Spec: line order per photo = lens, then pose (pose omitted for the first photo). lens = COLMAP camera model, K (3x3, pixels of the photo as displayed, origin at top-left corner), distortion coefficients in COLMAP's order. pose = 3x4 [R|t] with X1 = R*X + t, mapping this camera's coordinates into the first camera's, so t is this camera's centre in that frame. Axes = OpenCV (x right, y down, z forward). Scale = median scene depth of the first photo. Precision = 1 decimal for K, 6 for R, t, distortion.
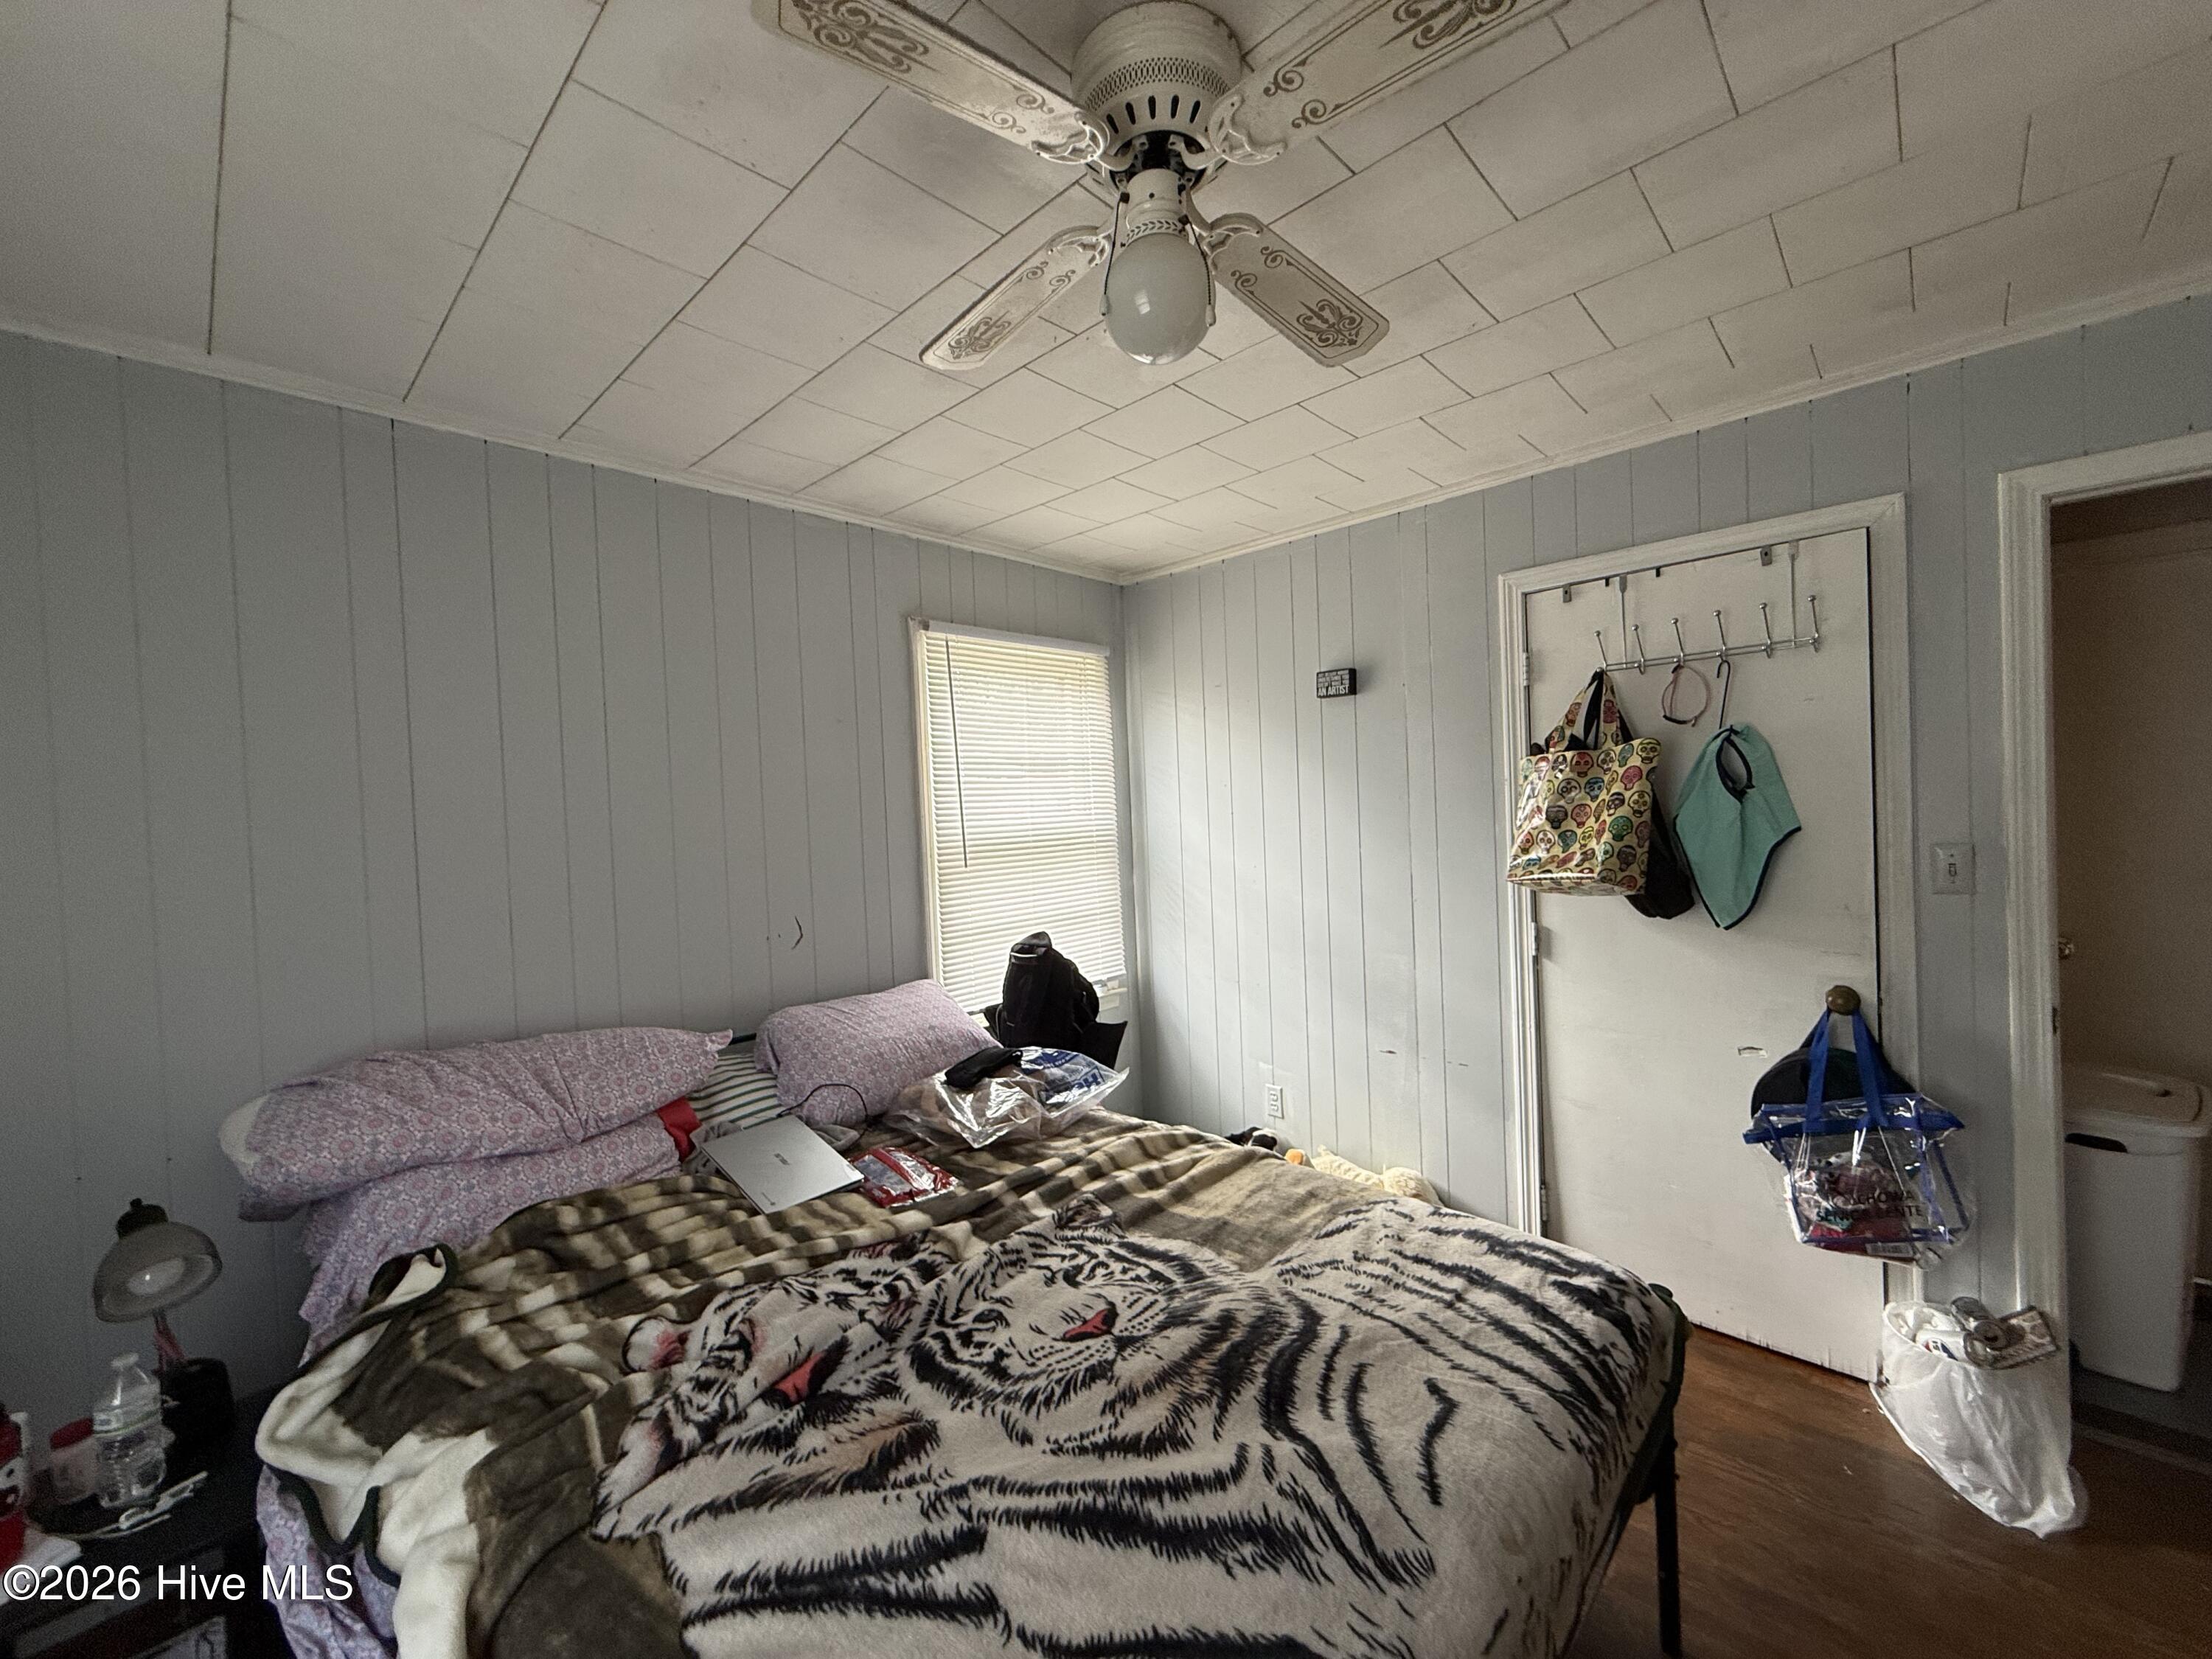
lens RADIAL K [[885.1, 0, 1100.7], [0, 885.1, 827.5], [0, 0, 1]] dist [0.000202, 0.000340]
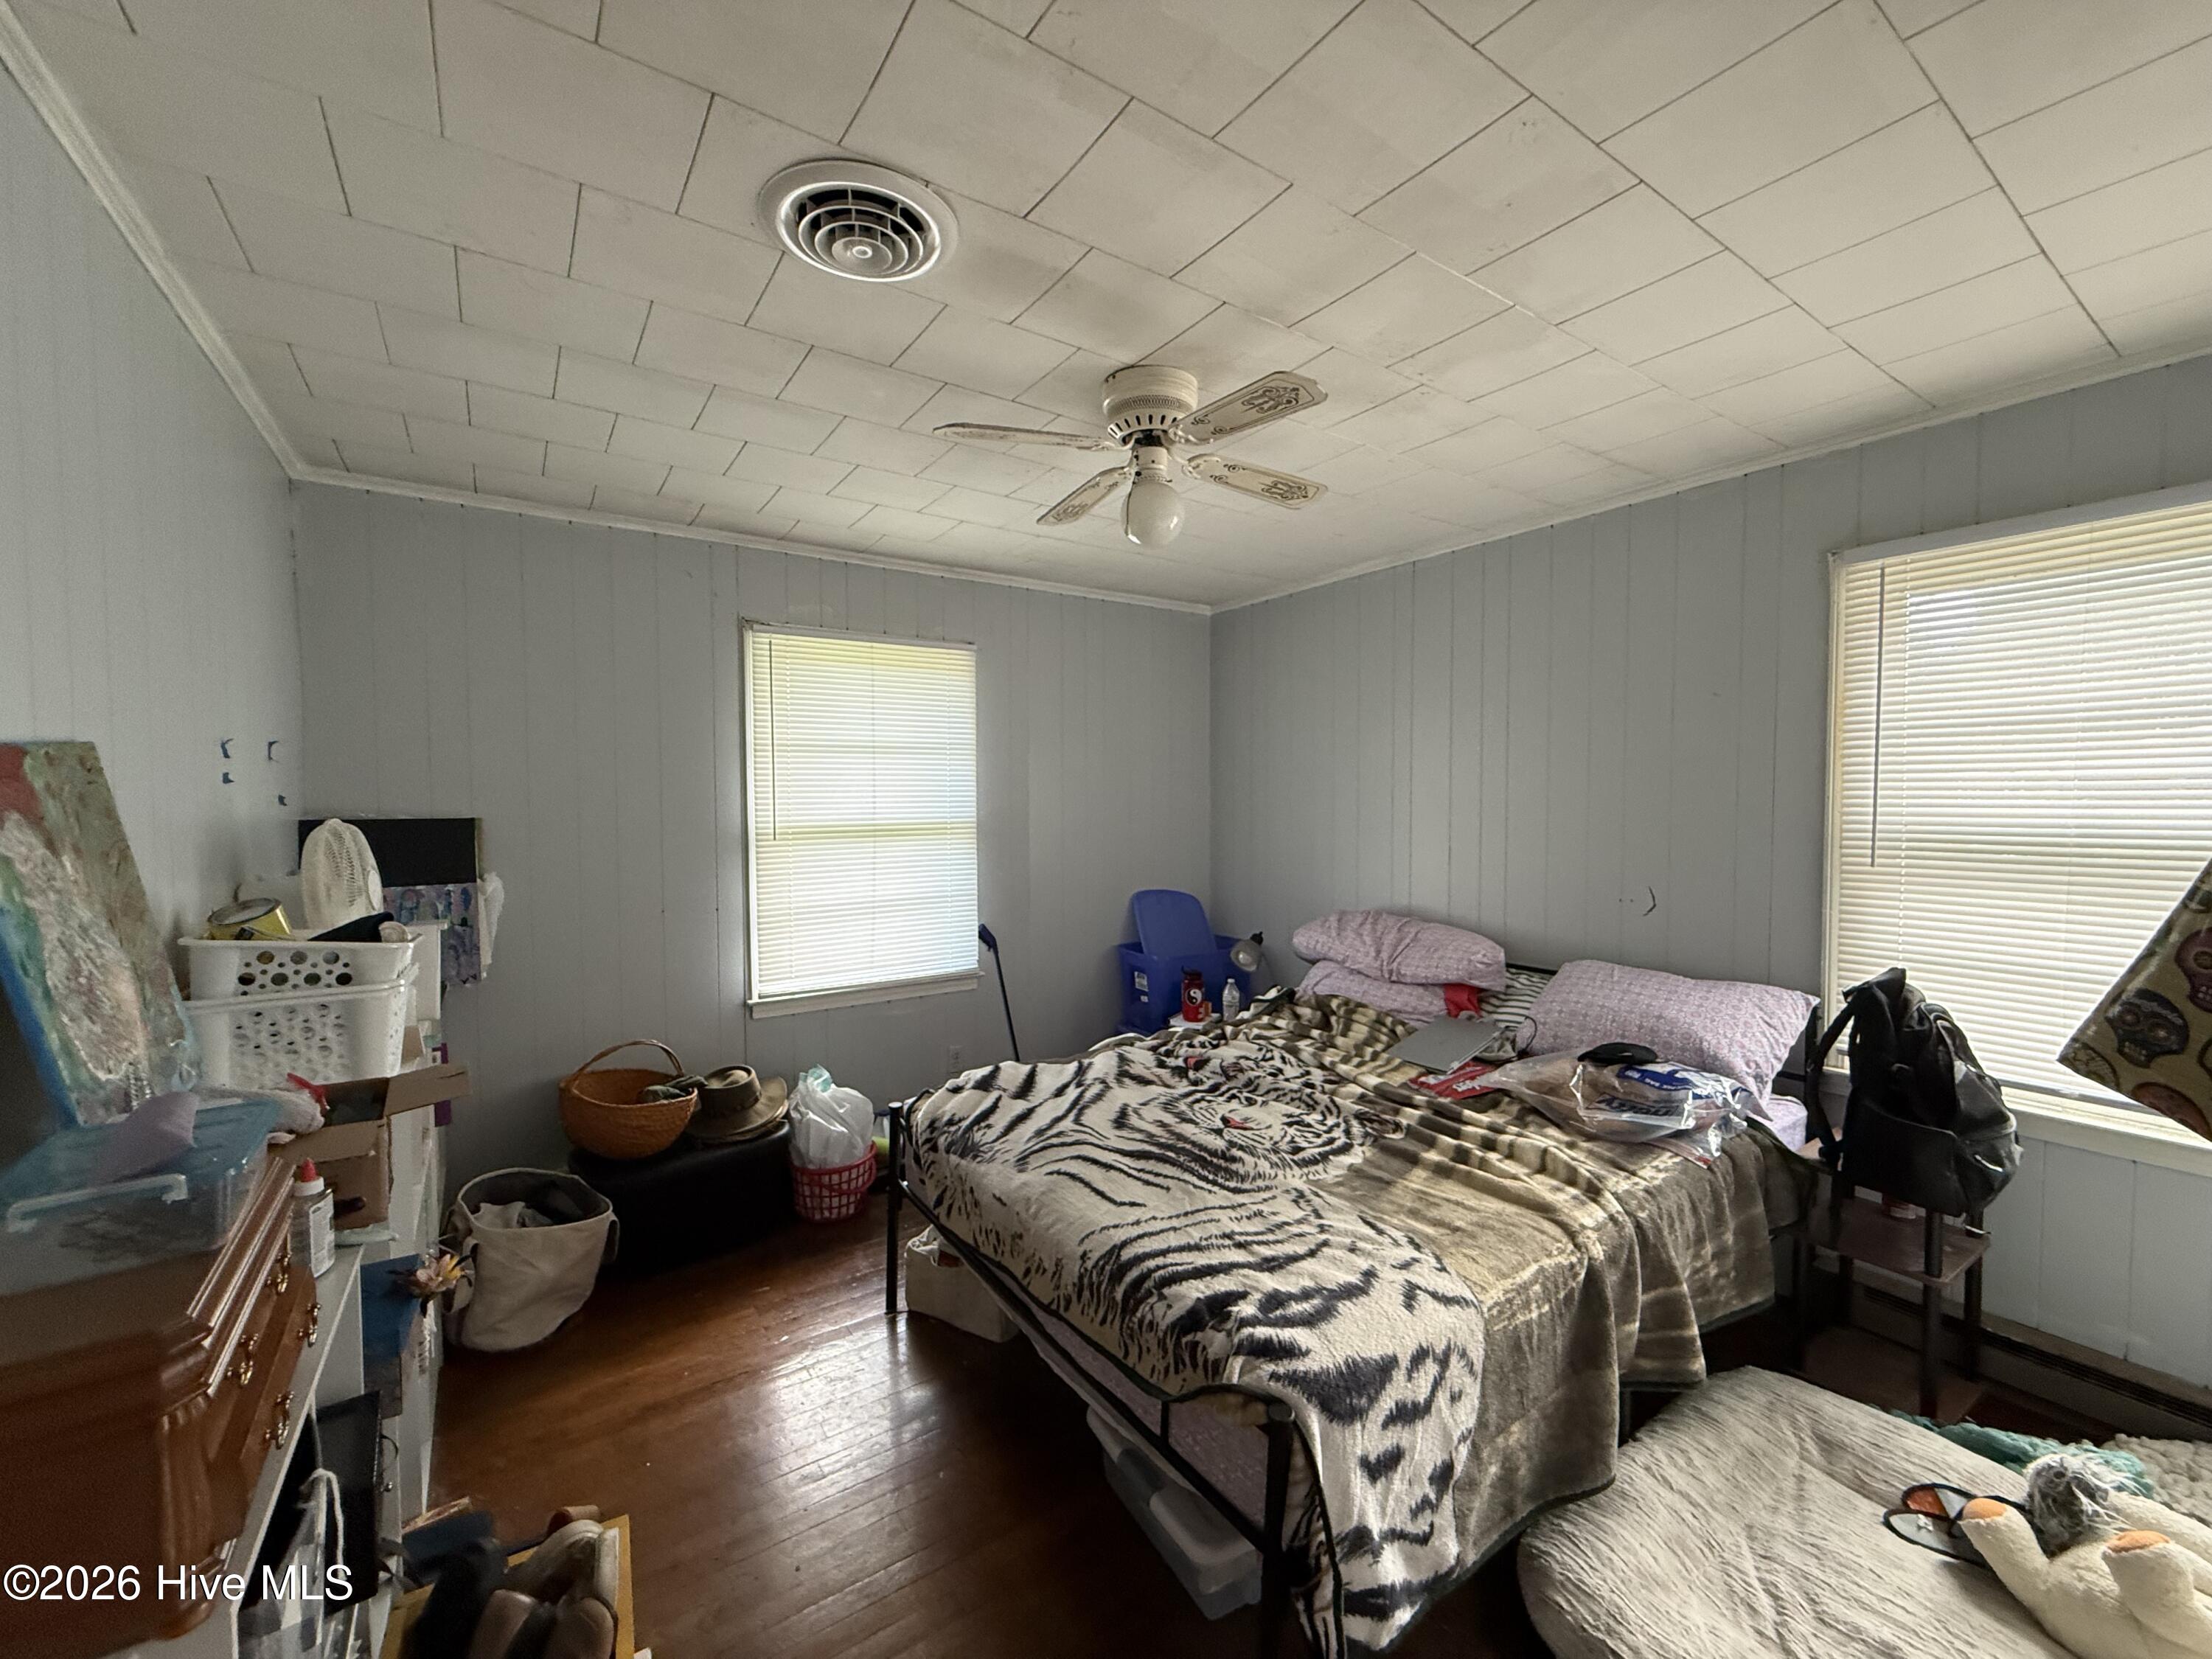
lens RADIAL K [[885.1, 0, 1104.5], [0, 885.1, 835.0], [0, 0, 1]] dist [0.000202, 0.000340]
pose [[-0.209838, 0.085783, -0.973966, 1.414389], [-0.002360, 0.996096, 0.088240, -0.093020], [0.977733, 0.020814, -0.208817, 0.986671]]
